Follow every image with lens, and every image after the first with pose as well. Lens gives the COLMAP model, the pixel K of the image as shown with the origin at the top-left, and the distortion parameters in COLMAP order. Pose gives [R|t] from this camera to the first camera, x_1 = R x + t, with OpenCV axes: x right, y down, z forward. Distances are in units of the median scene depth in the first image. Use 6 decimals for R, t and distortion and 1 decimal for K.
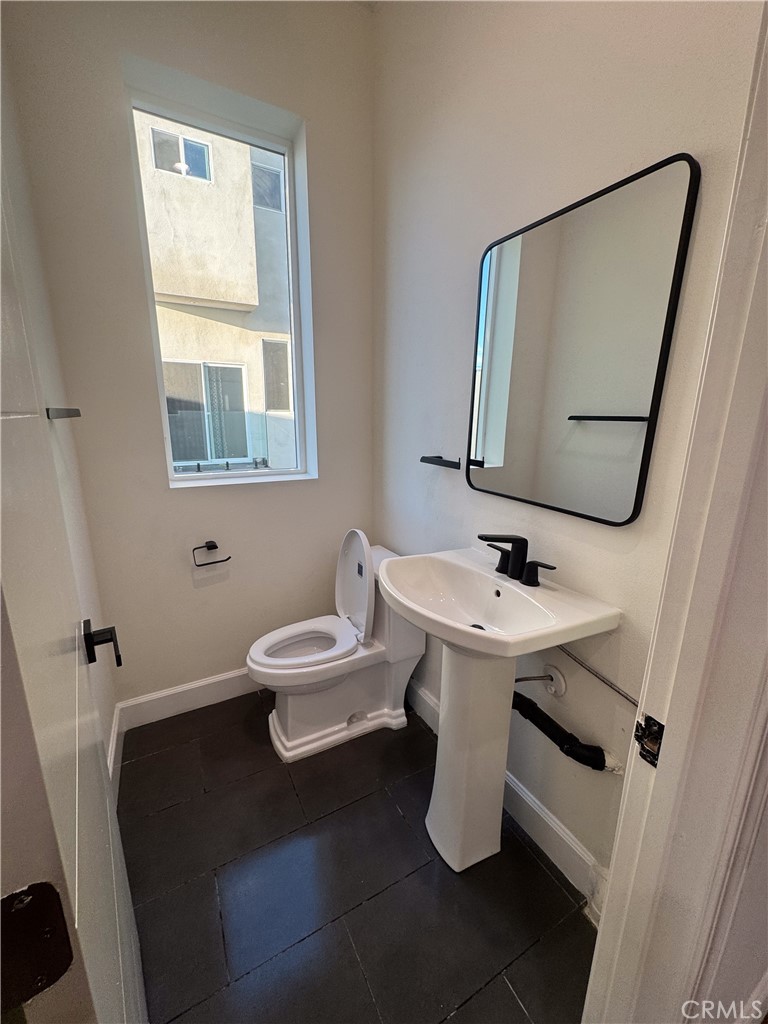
lens RADIAL K [[405.9, 0, 381.3], [0, 405.9, 507.6], [0, 0, 1]] dist [-0.005633, 0.001117]
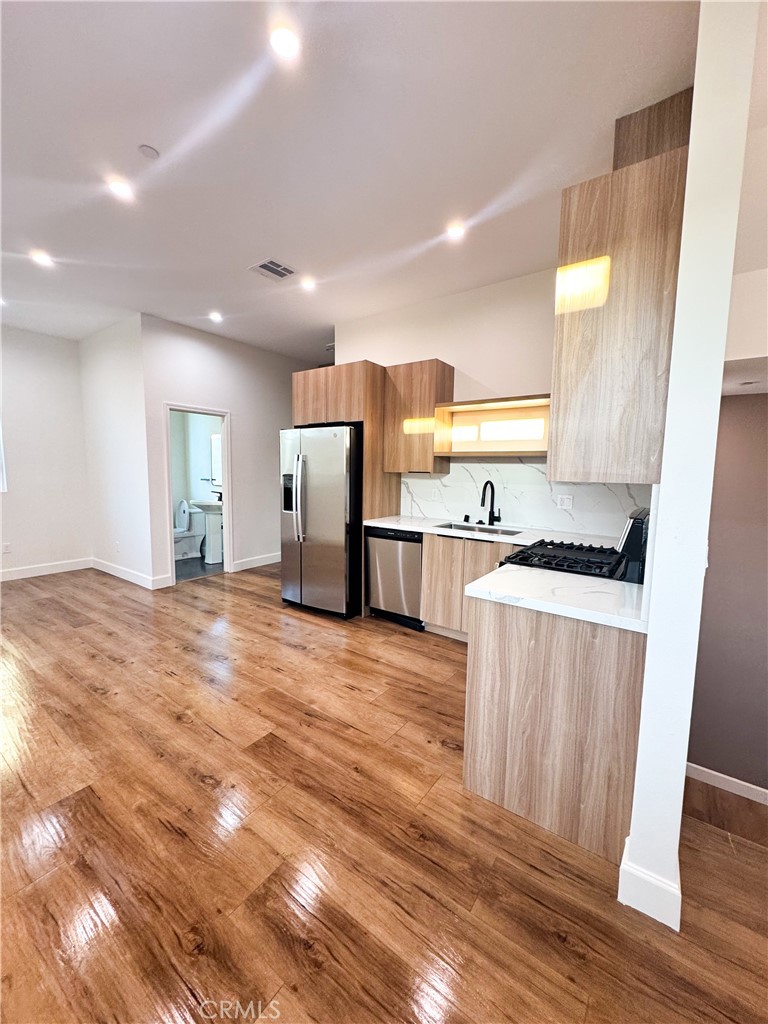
lens RADIAL K [[405.9, 0, 383.0], [0, 405.9, 511.7], [0, 0, 1]] dist [-0.005633, 0.001117]
pose [[0.901103, -0.039163, 0.431833, -0.023032], [0.094426, 0.989735, -0.107279, 0.848015], [-0.423199, 0.137445, 0.895551, -3.529755]]
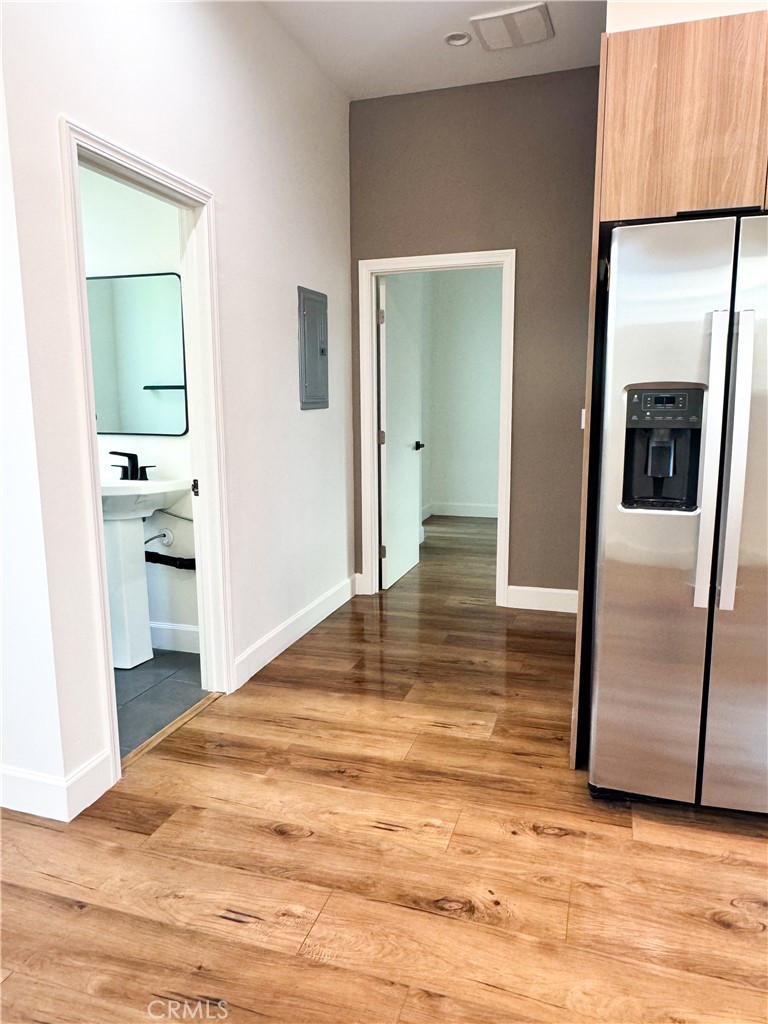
lens RADIAL K [[707.8, 0, 380.8], [0, 707.8, 513.3], [0, 0, 1]] dist [-0.003894, 0.003418]
pose [[0.726729, -0.126890, 0.675103, -0.758667], [0.173464, 0.984839, -0.001623, 0.409369], [-0.664662, 0.118286, 0.737721, -1.501194]]
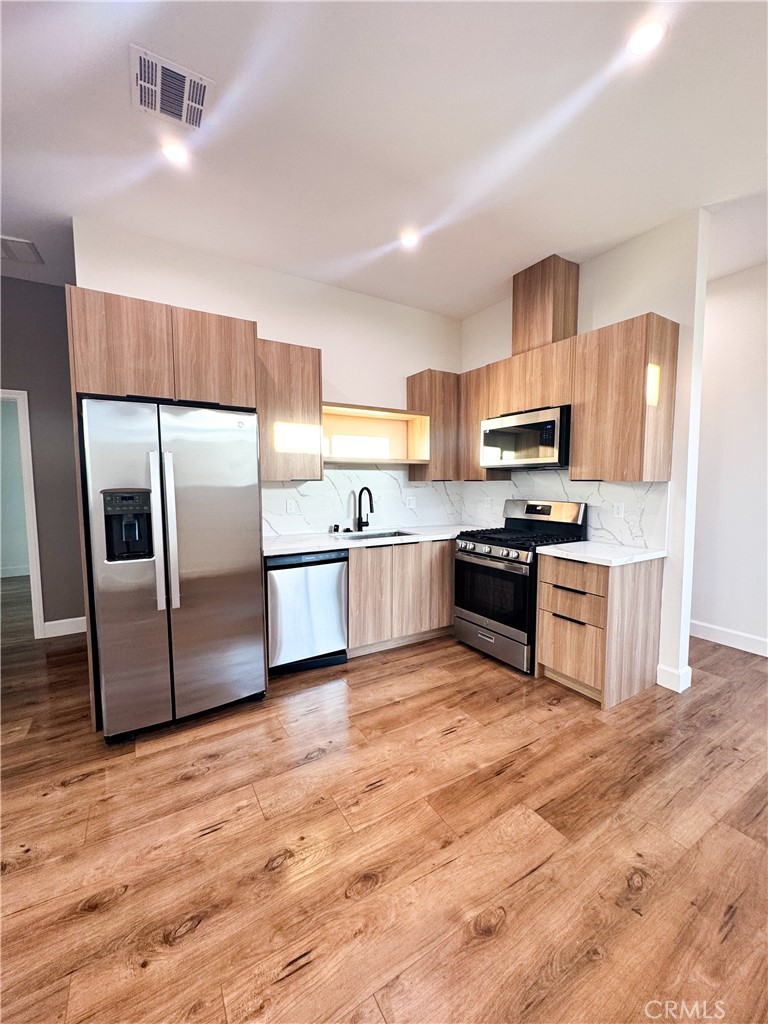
lens RADIAL K [[405.9, 0, 385.6], [0, 405.9, 511.8], [0, 0, 1]] dist [-0.005633, 0.001117]
pose [[-0.048624, -0.087641, 0.994965, -0.839979], [0.236818, 0.966727, 0.096727, 0.407095], [-0.970337, 0.240329, -0.026251, -1.696548]]
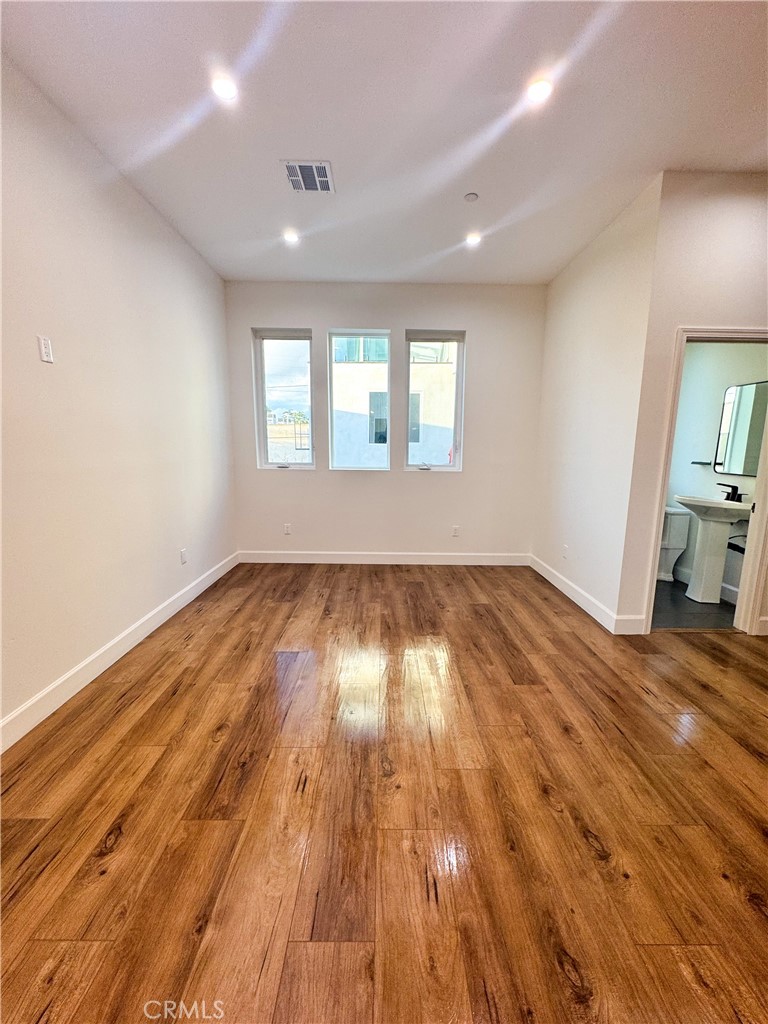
lens RADIAL K [[405.9, 0, 383.3], [0, 405.9, 514.1], [0, 0, 1]] dist [-0.005633, 0.001117]
pose [[0.878987, 0.077039, -0.470581, -0.411251], [-0.111680, 0.992675, -0.046093, 0.567306], [0.463583, 0.093069, 0.881152, -2.242706]]
